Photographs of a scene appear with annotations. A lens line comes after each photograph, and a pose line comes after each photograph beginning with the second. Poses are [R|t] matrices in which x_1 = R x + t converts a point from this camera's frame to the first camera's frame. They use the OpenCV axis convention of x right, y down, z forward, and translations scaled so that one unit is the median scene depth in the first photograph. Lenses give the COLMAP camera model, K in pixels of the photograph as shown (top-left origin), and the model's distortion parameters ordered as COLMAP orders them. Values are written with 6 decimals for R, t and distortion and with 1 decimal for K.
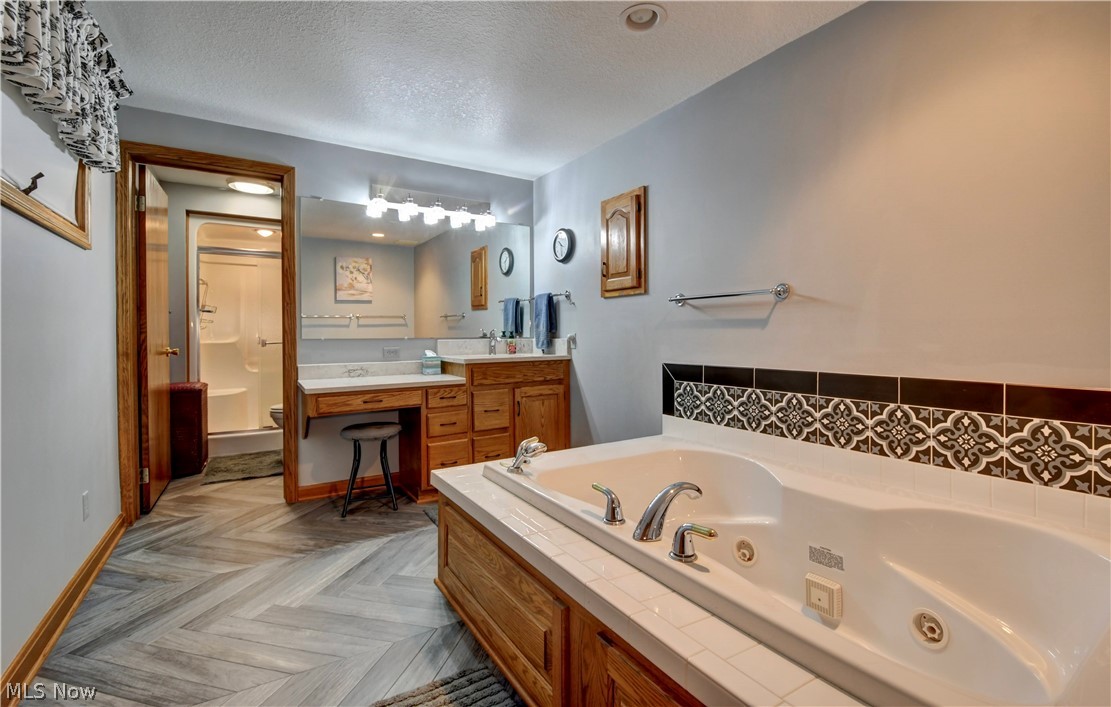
lens RADIAL K [[483.3, 0, 556.8], [0, 483.3, 322.1], [0, 0, 1]] dist [-0.026351, -0.001378]
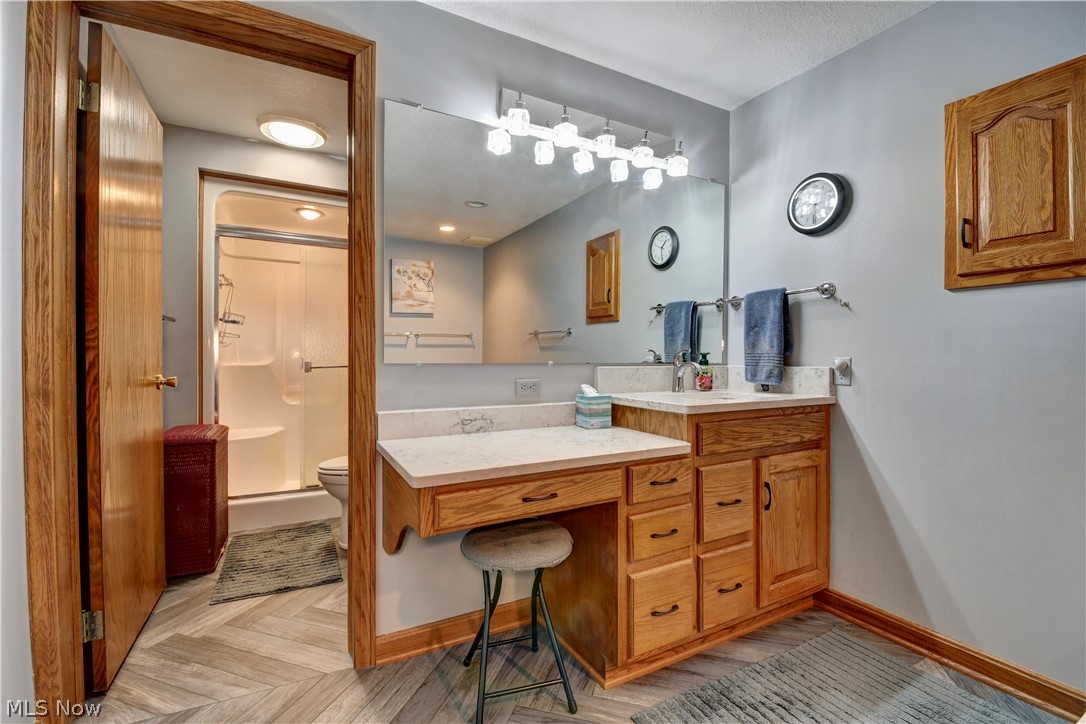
lens RADIAL K [[476.1, 0, 532.2], [0, 476.1, 347.5], [0, 0, 1]] dist [-0.015267, -0.004859]
pose [[0.995745, 0.009201, -0.091692, -0.283610], [-0.008778, 0.999949, 0.005010, 0.011905], [0.091733, -0.004184, 0.995775, 0.432744]]
